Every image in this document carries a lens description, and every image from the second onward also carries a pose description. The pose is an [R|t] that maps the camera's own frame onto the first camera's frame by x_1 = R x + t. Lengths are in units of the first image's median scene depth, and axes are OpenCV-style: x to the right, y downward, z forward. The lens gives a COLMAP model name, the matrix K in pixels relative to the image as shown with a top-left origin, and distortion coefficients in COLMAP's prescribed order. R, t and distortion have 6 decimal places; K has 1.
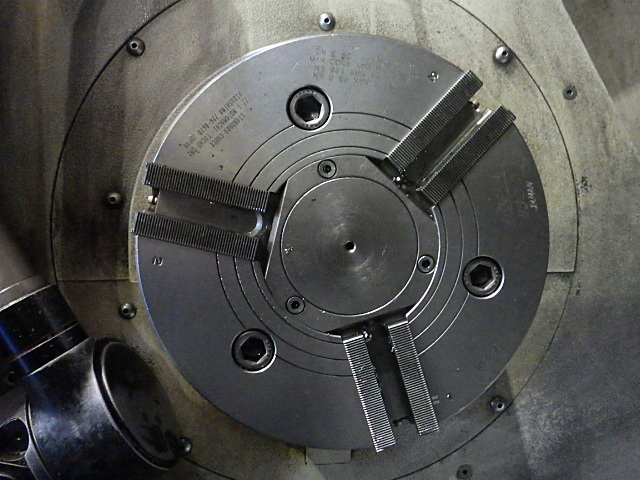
lens RADIAL K [[530.9, 0, 320.5], [0, 530.9, 240.8], [0, 0, 1]] dist [-0.005895, 0.003057]
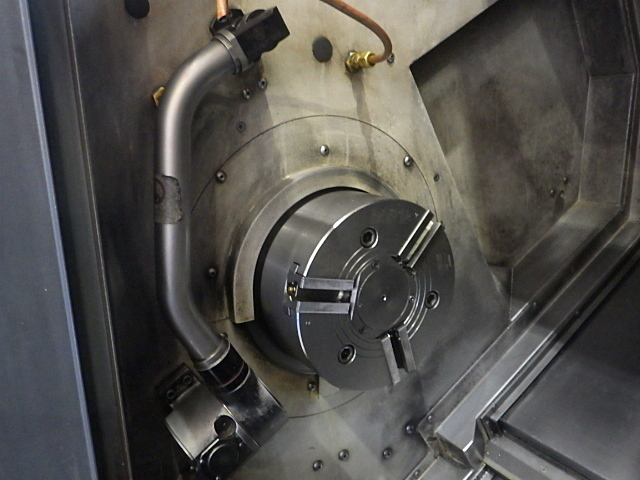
lens RADIAL K [[530.9, 0, 320.0], [0, 530.9, 240.2], [0, 0, 1]] dist [-0.005895, 0.003057]
pose [[0.893609, -0.119322, 0.432695, -0.760450], [0.044327, 0.982765, 0.179467, -0.434749], [-0.446652, -0.141194, 0.883497, -0.517300]]
